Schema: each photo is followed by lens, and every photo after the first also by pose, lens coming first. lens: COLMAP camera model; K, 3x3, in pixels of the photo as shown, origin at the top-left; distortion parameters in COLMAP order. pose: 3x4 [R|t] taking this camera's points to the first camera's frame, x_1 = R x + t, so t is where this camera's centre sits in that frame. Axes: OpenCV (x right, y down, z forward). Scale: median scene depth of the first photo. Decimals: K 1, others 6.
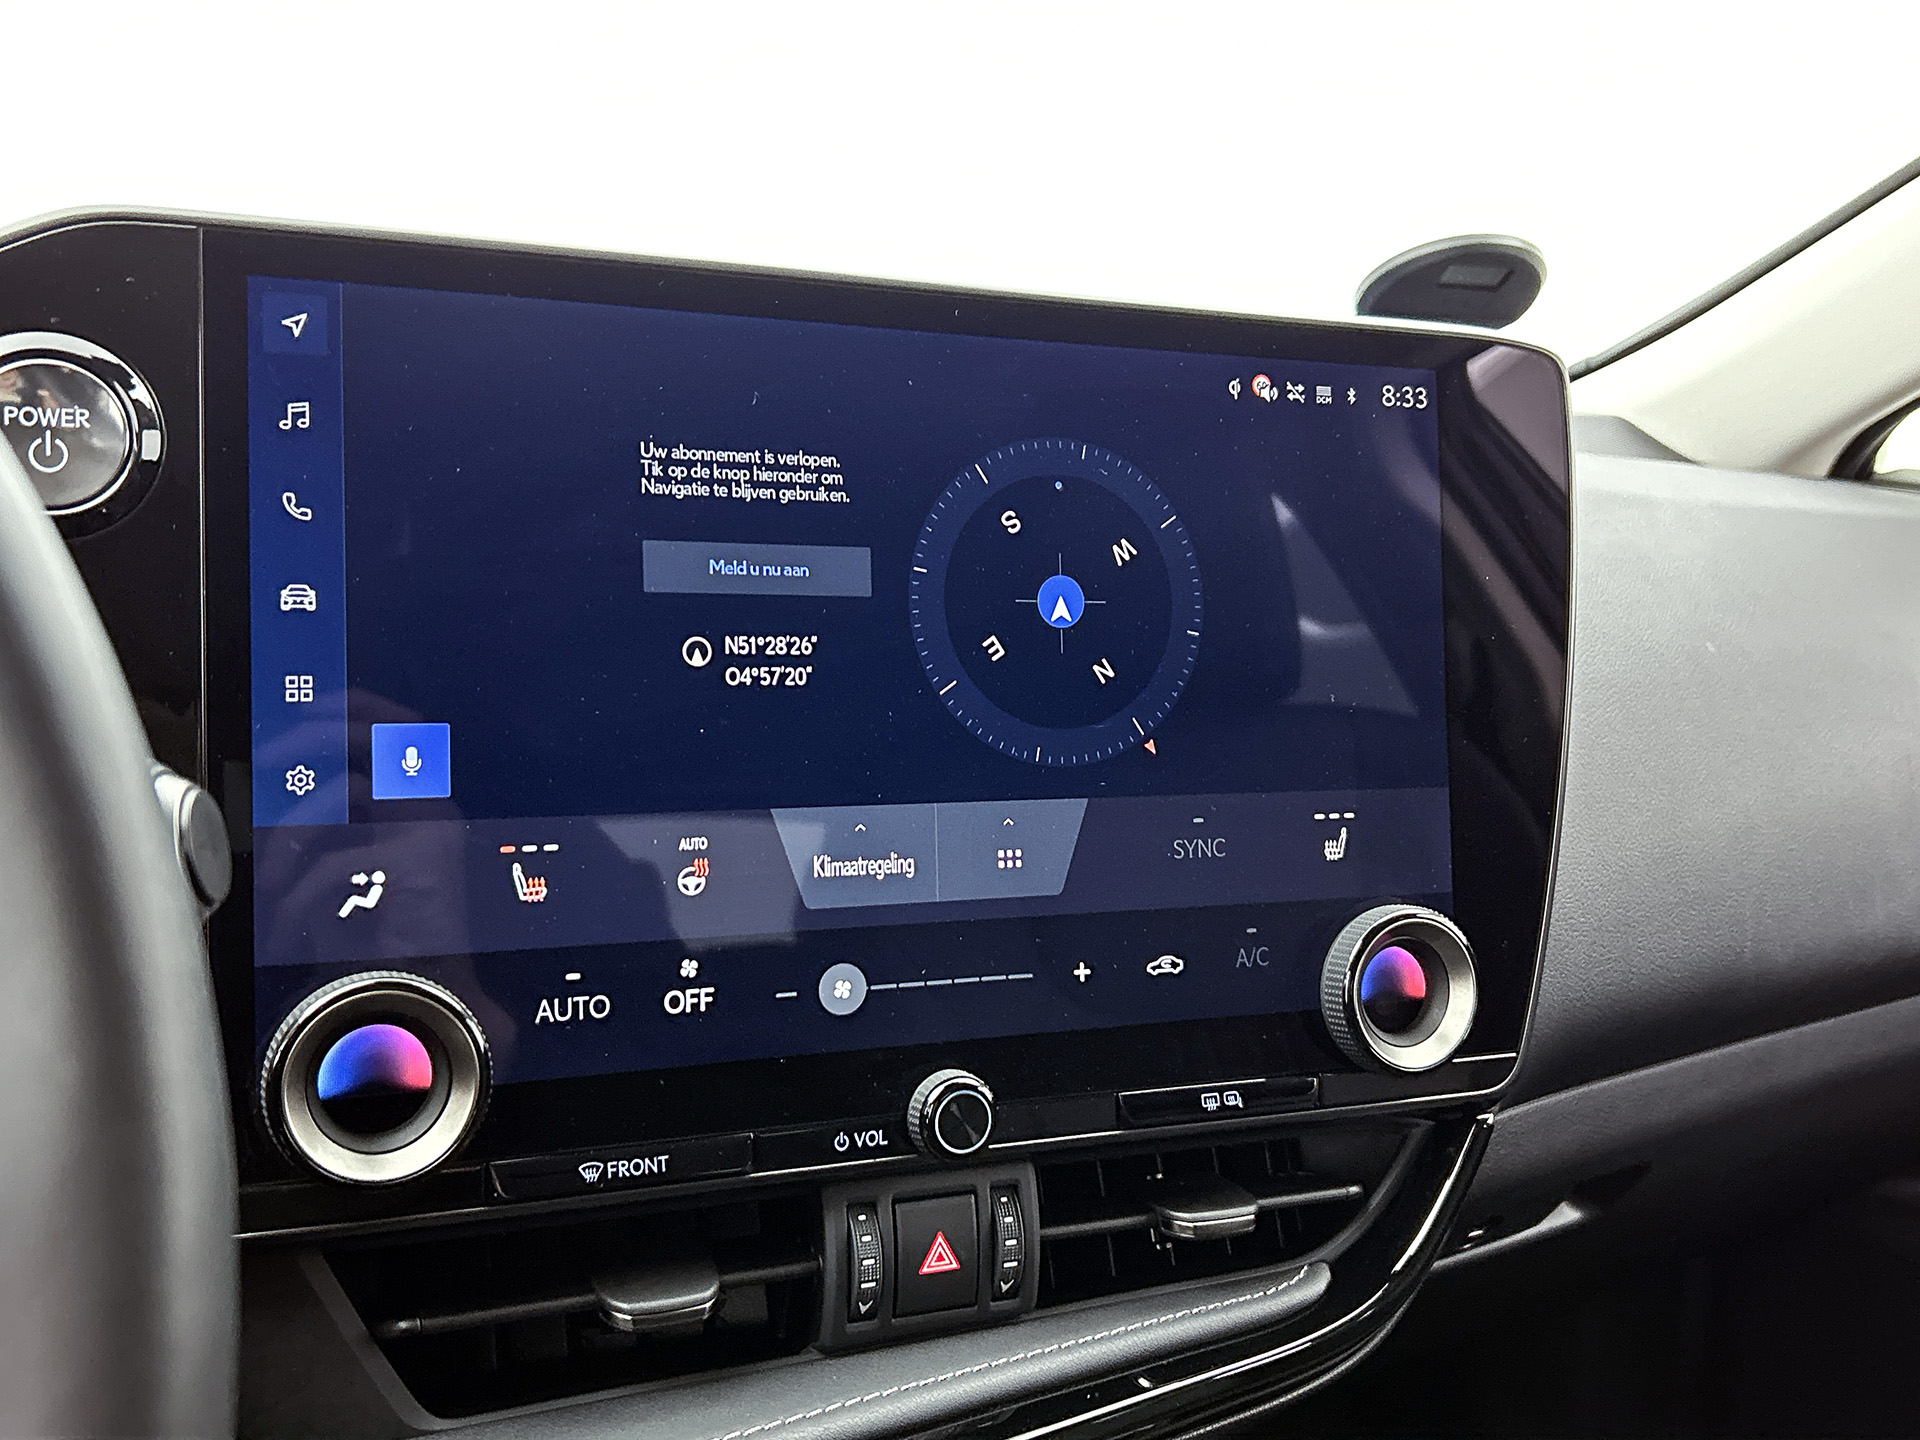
lens RADIAL K [[1820.4, 0, 985.9], [0, 1820.4, 693.4], [0, 0, 1]] dist [0.184492, -0.630776]
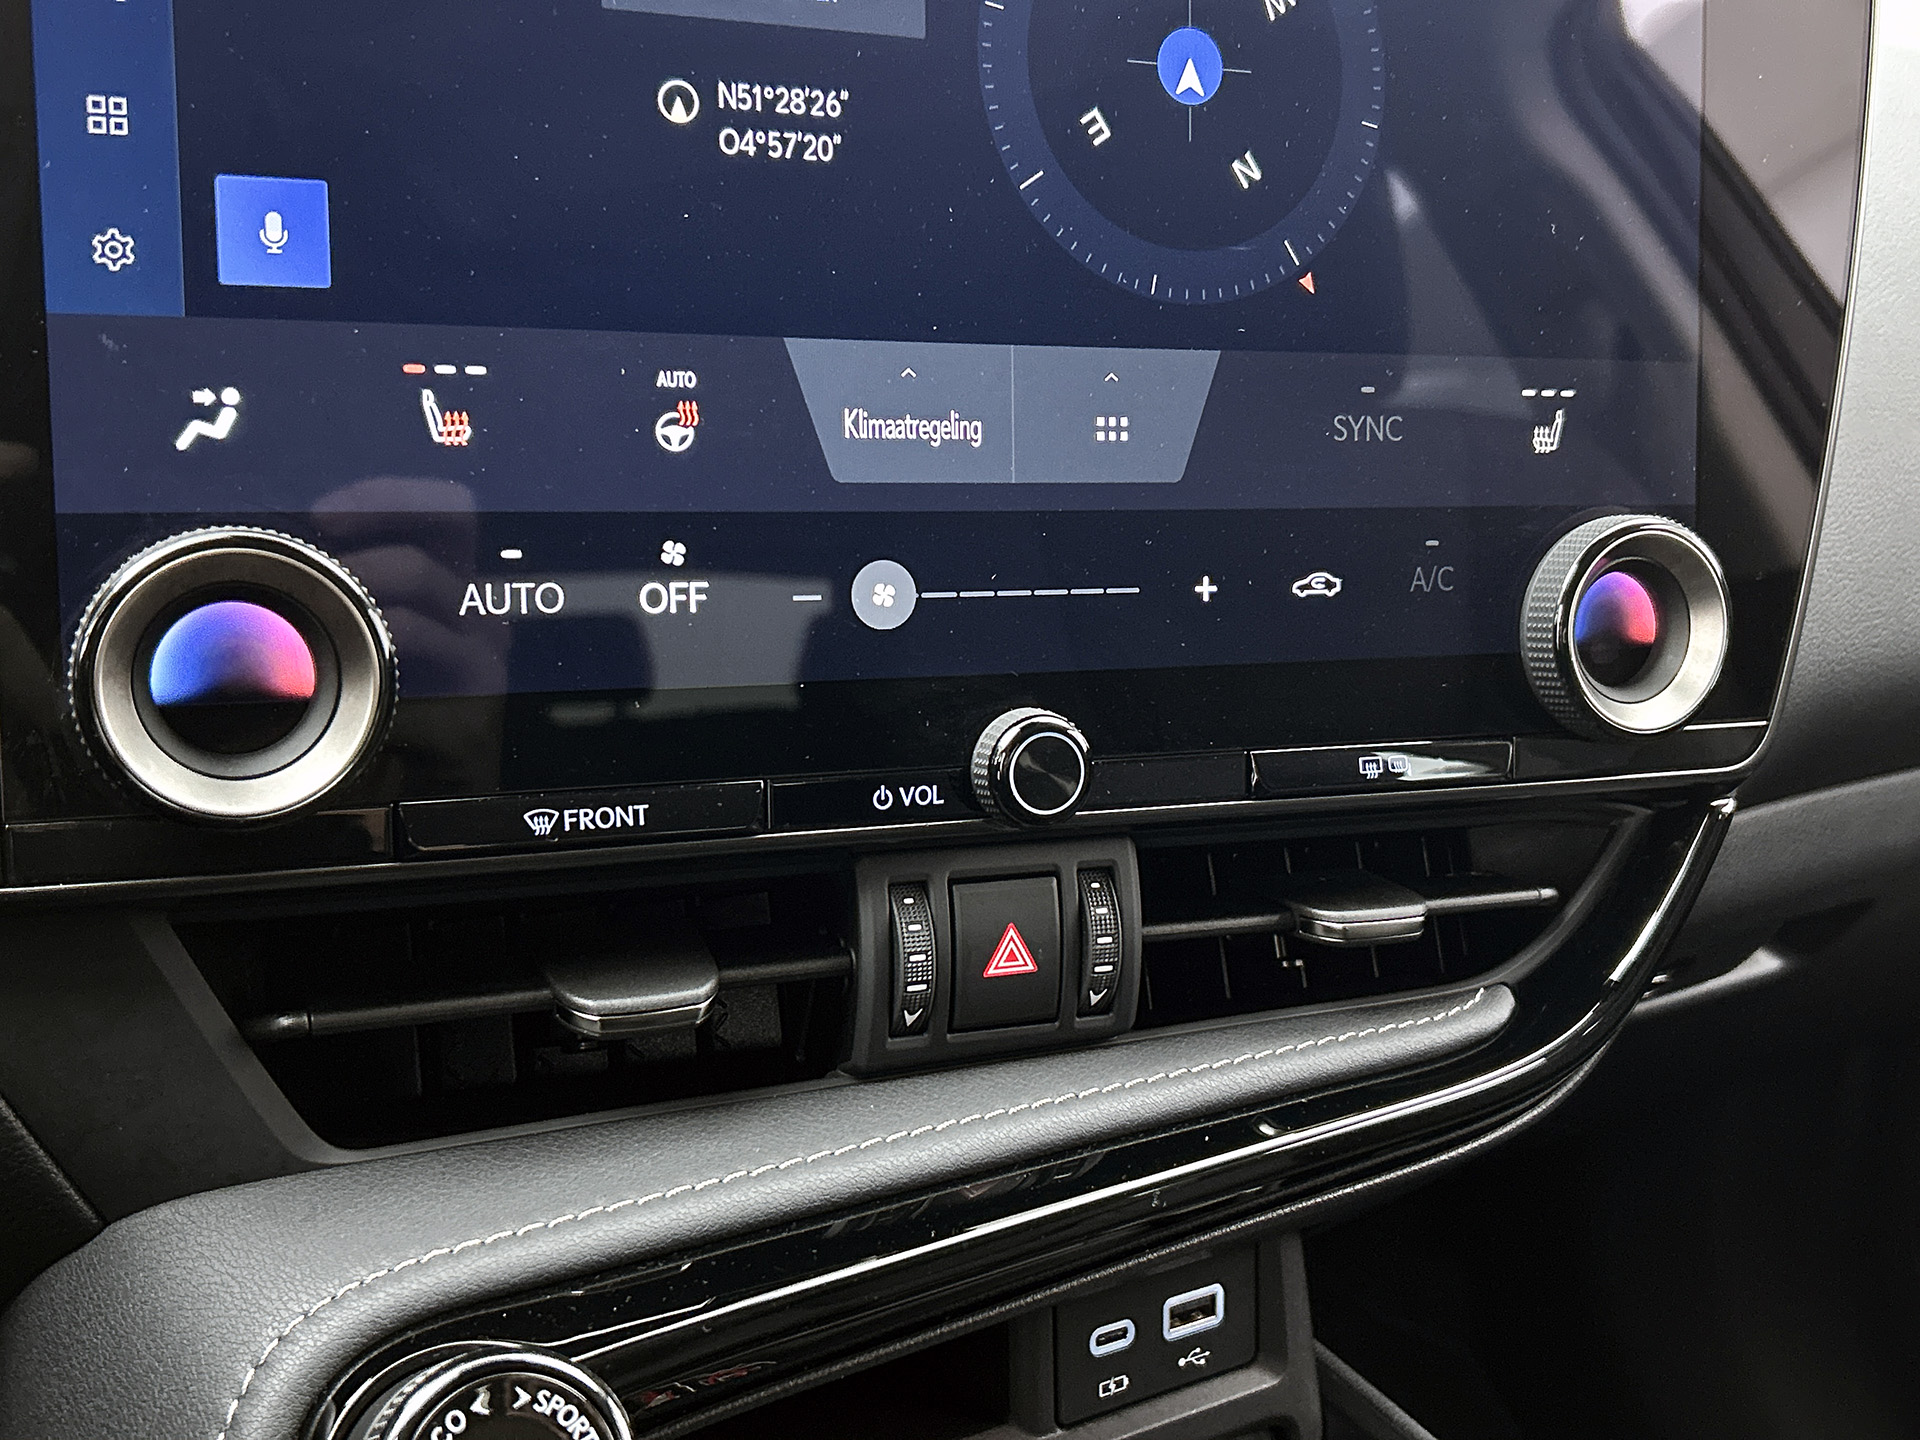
lens RADIAL K [[2032.0, 0, 989.8], [0, 2032.0, 697.5], [0, 0, 1]] dist [0.181737, -0.659055]
pose [[0.999928, 0.011735, -0.002583, -0.033244], [-0.011371, 0.993596, 0.112415, 0.109622], [0.003885, -0.112378, 0.993658, 0.188561]]
